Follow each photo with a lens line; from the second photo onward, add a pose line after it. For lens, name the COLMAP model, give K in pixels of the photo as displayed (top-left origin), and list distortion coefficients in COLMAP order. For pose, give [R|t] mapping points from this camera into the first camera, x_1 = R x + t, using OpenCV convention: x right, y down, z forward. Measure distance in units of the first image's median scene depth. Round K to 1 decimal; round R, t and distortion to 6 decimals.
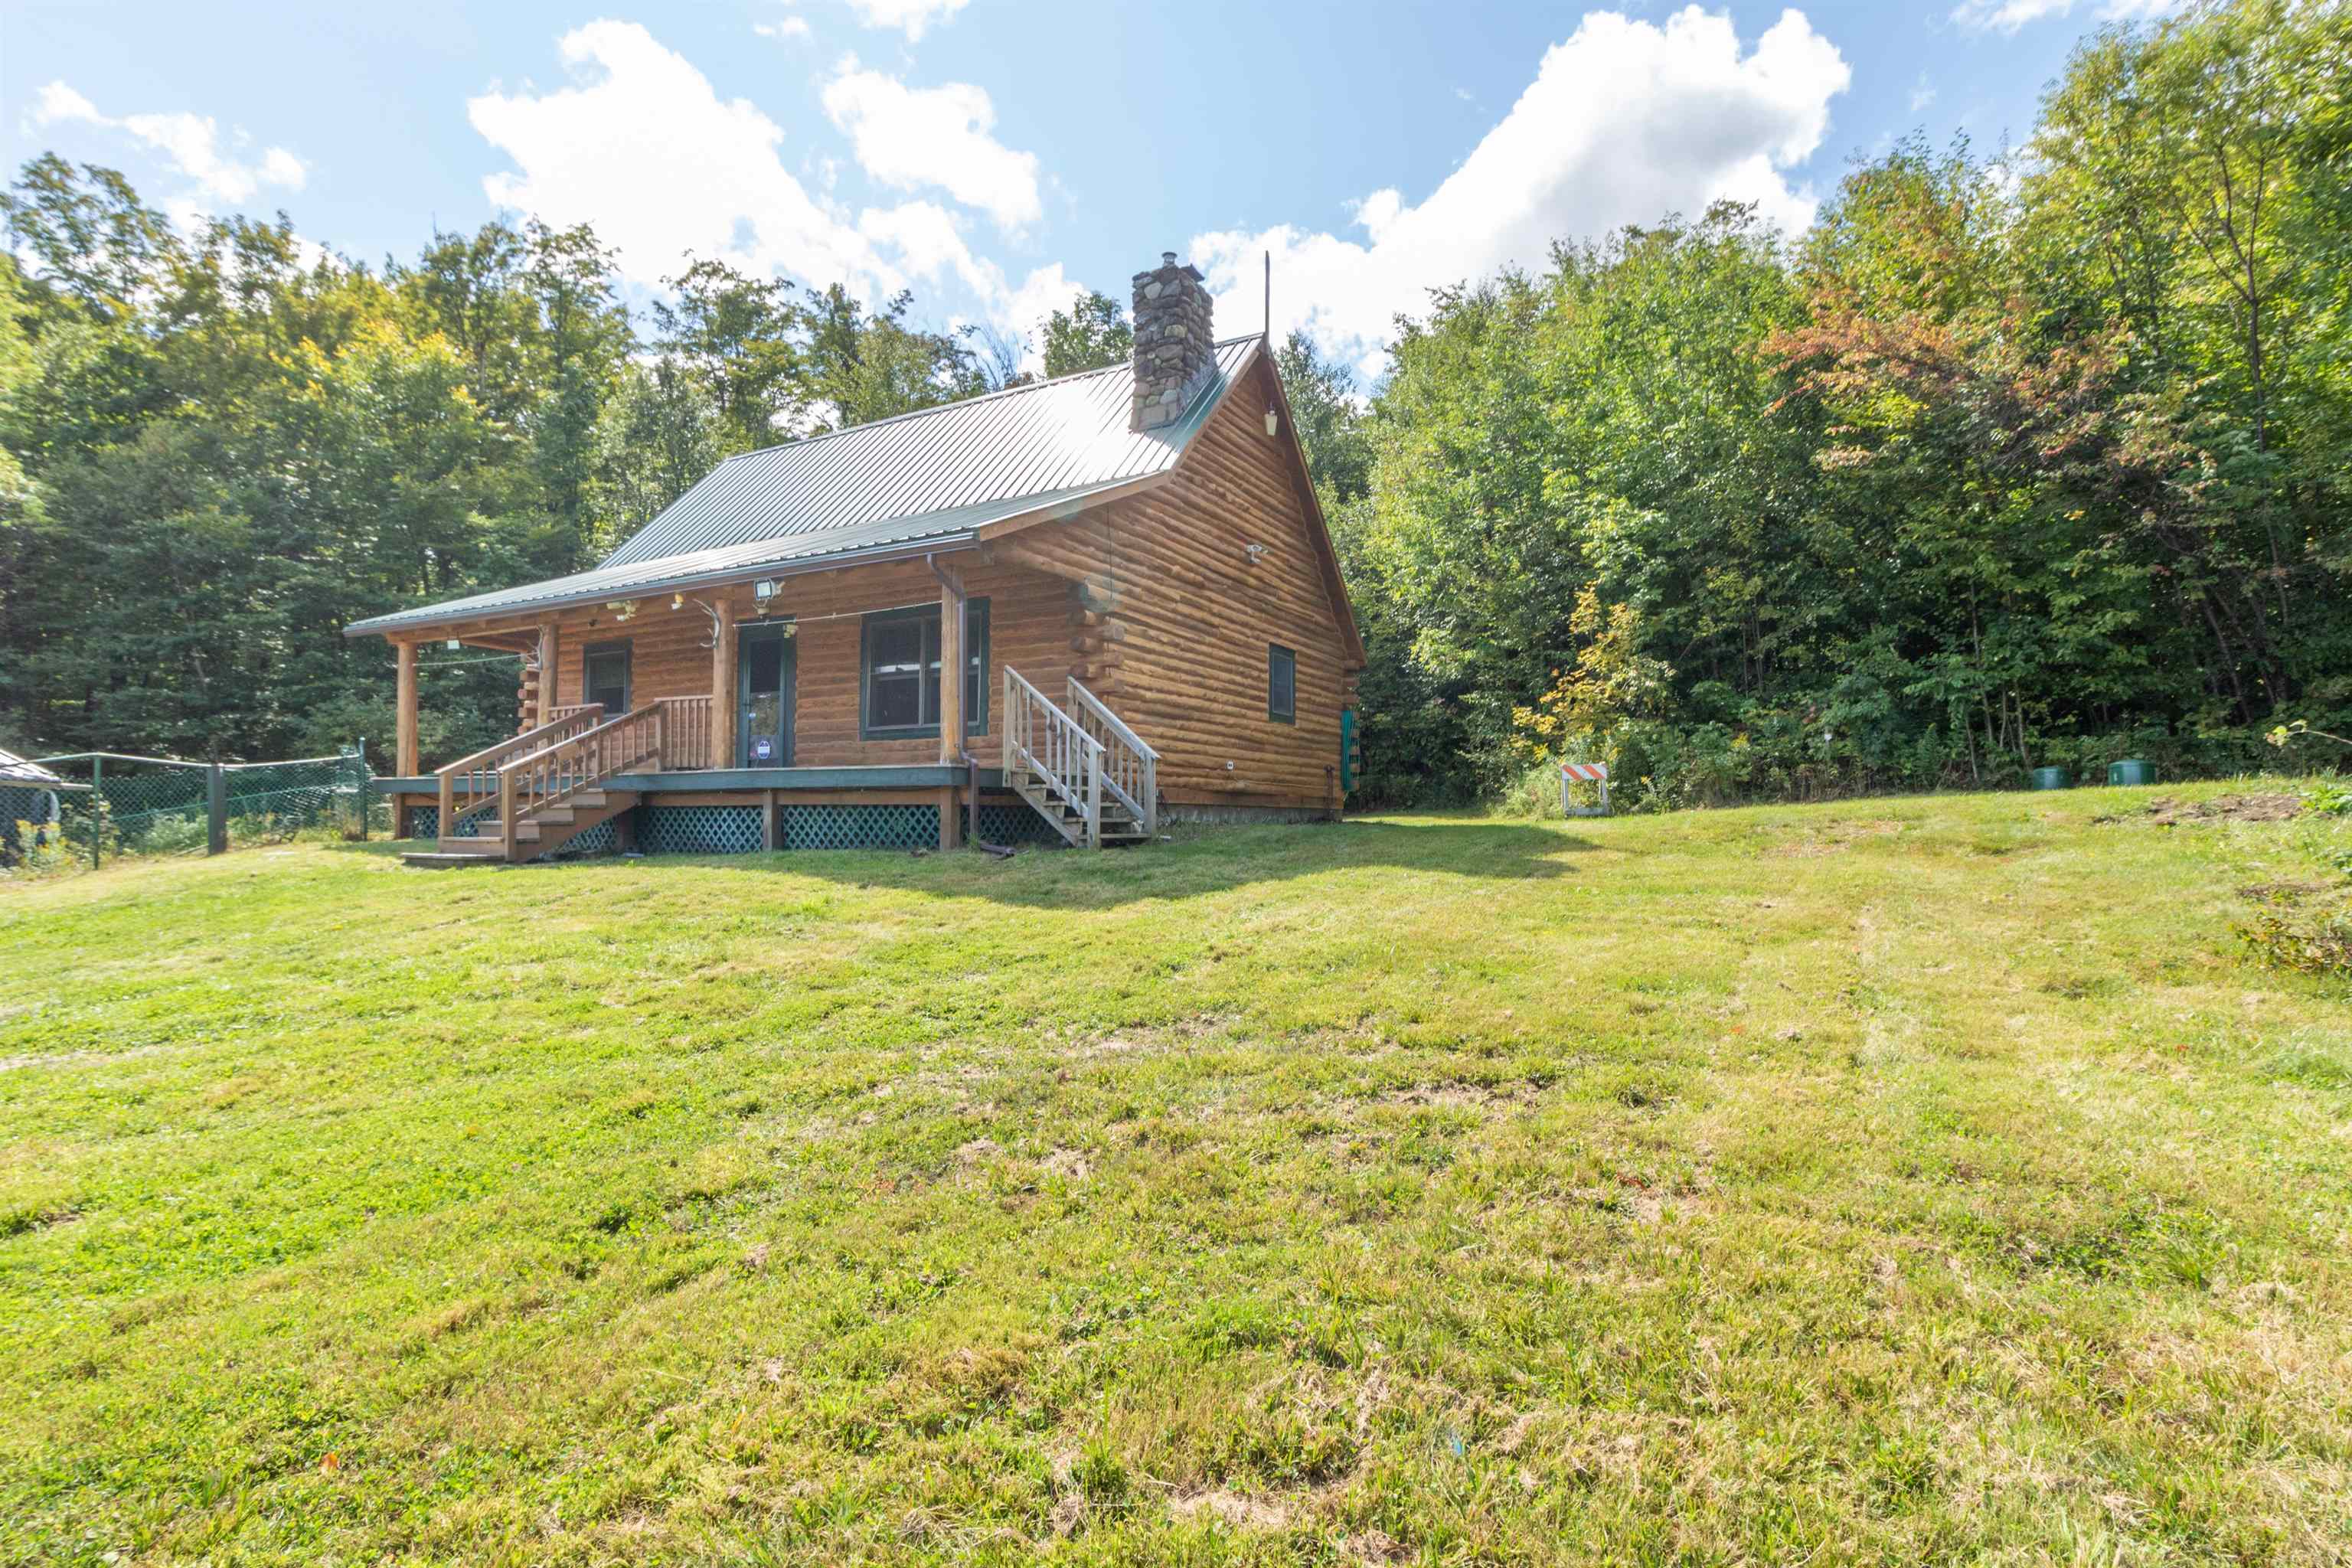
lens RADIAL K [[1081.7, 0, 1182.6], [0, 1081.7, 789.5], [0, 0, 1]] dist [0.004038, -0.000456]
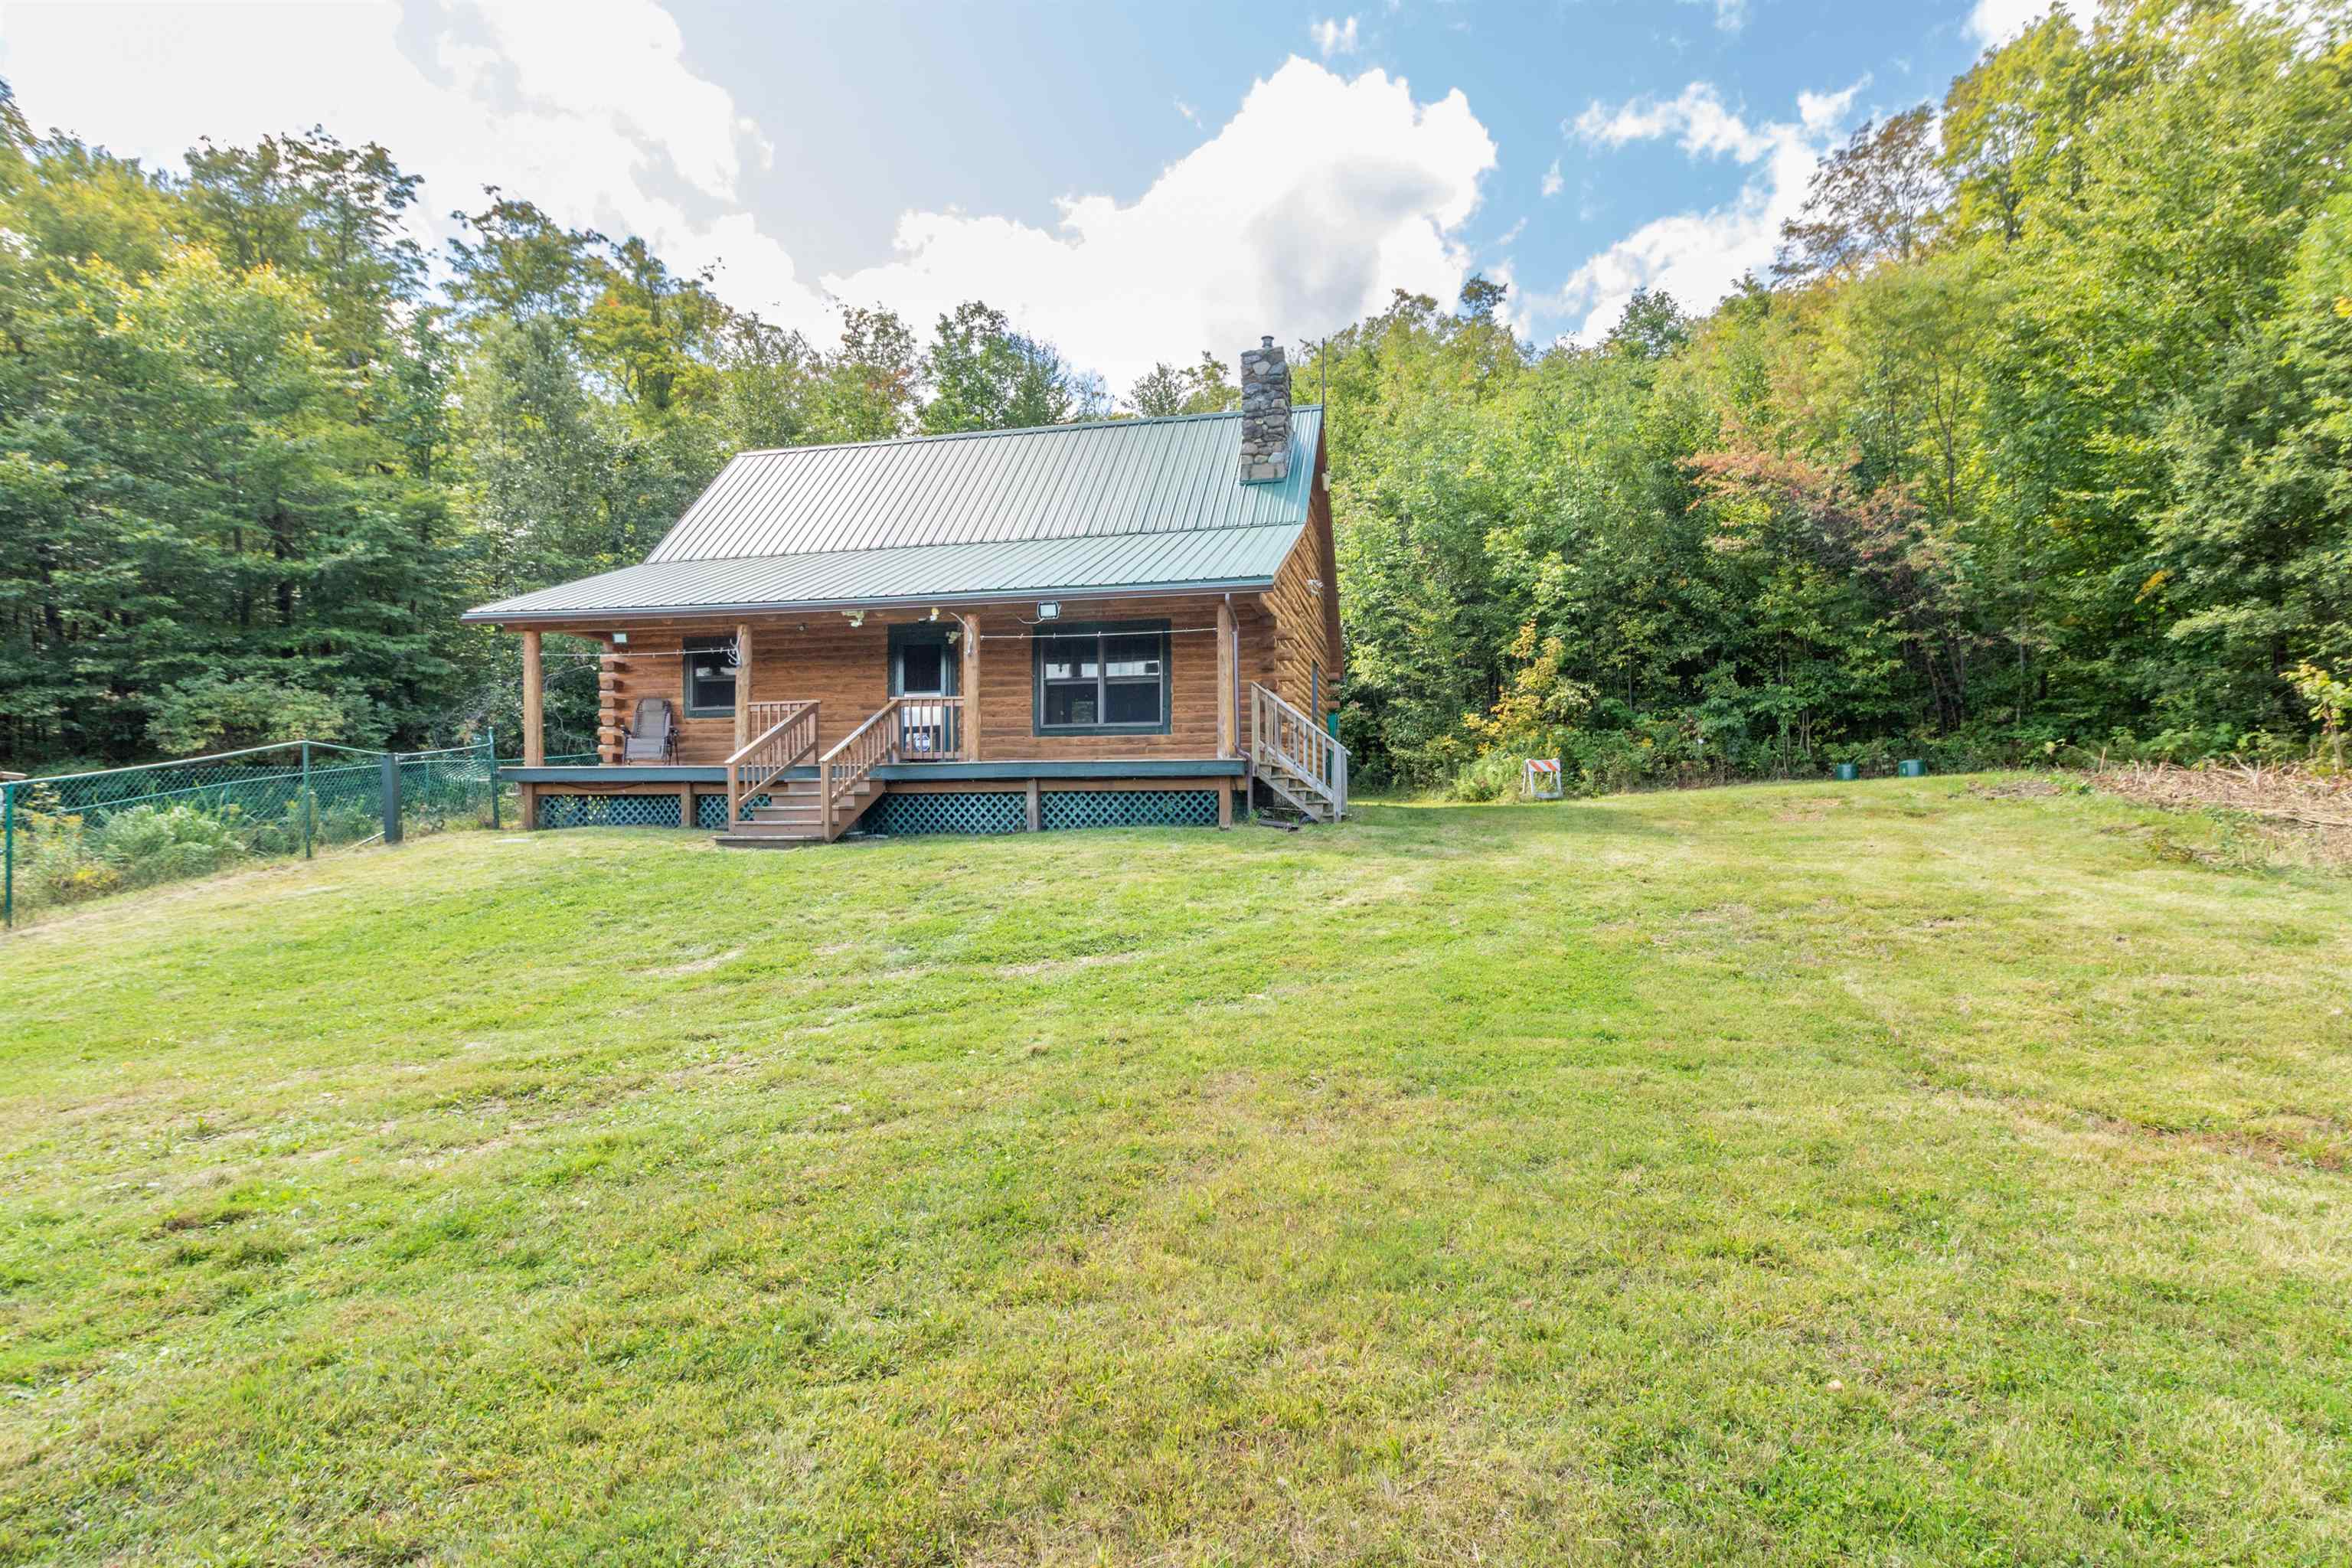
lens RADIAL K [[1081.7, 0, 1205.7], [0, 1081.7, 802.8], [0, 0, 1]] dist [0.004038, -0.000456]
pose [[0.955170, -0.006501, 0.295987, -0.434331], [0.001085, 0.999829, 0.018459, 0.003868], [-0.296056, -0.017311, 0.955014, -0.142803]]
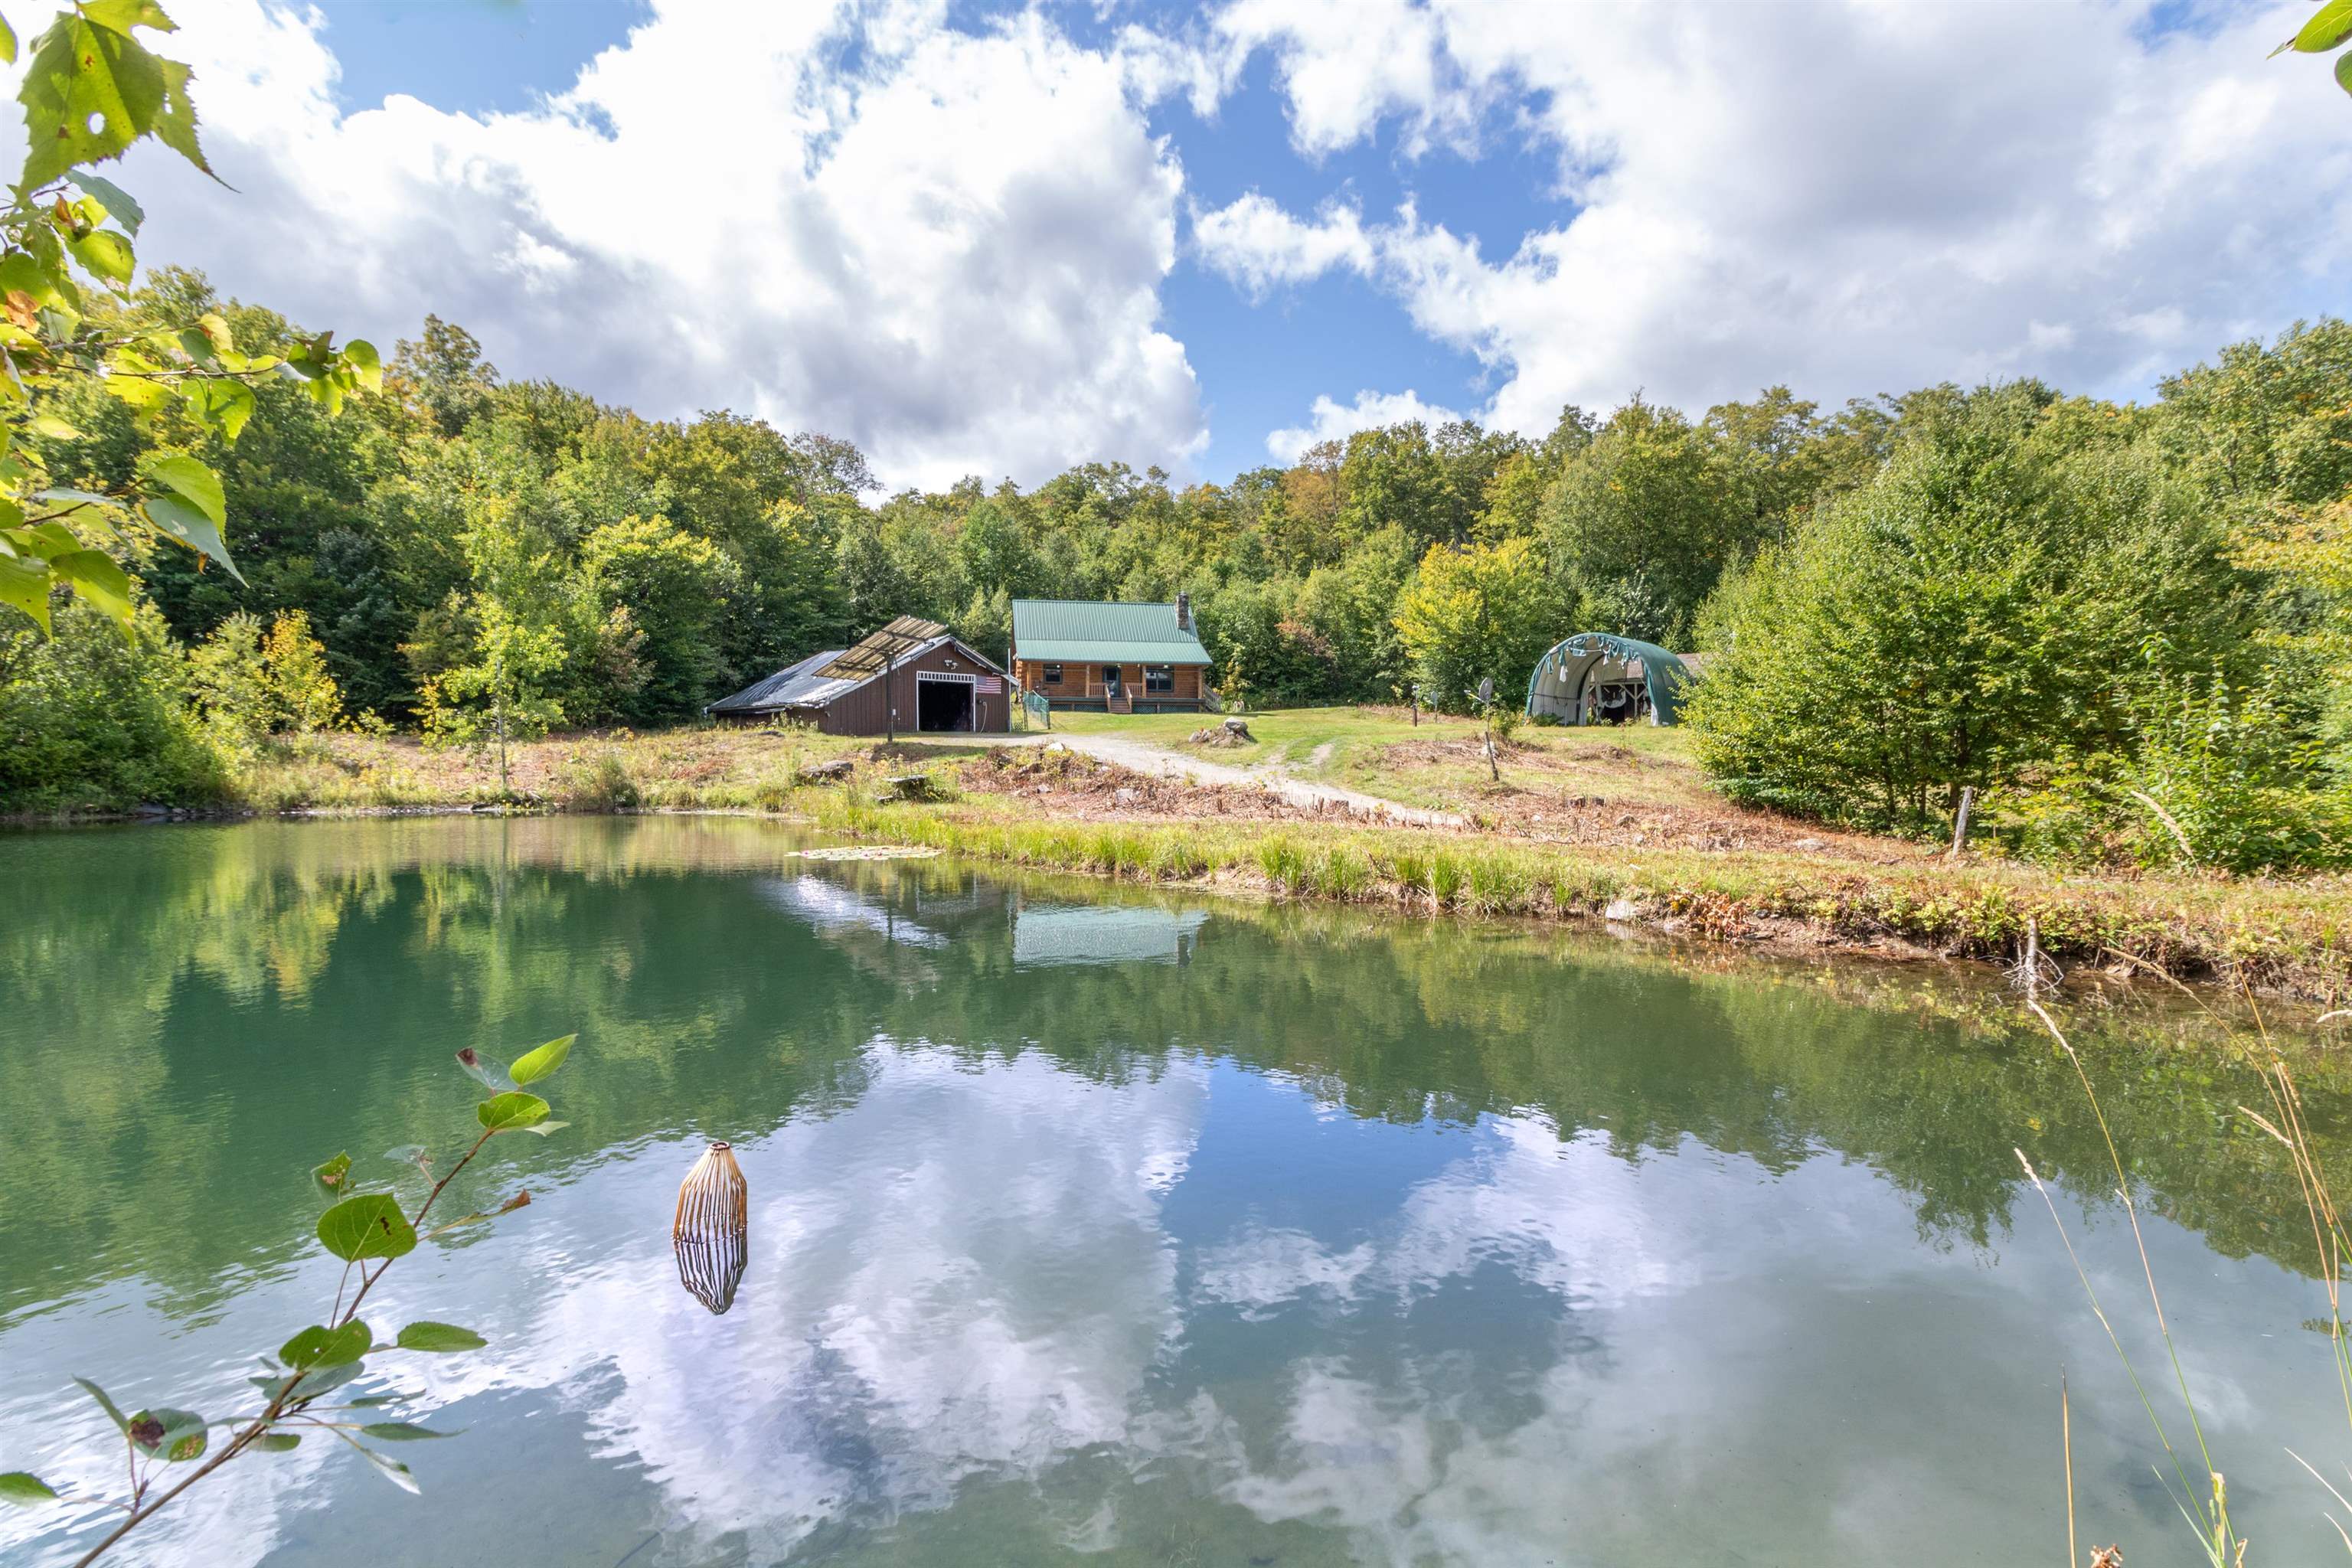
lens RADIAL K [[1081.7, 0, 1199.4], [0, 1081.7, 775.3], [0, 0, 1]] dist [0.004038, -0.000456]
pose [[0.760798, -0.013623, 0.648845, -2.995073], [-0.011976, 0.999315, 0.035024, 0.140454], [-0.648878, -0.034417, 0.760114, -2.633513]]
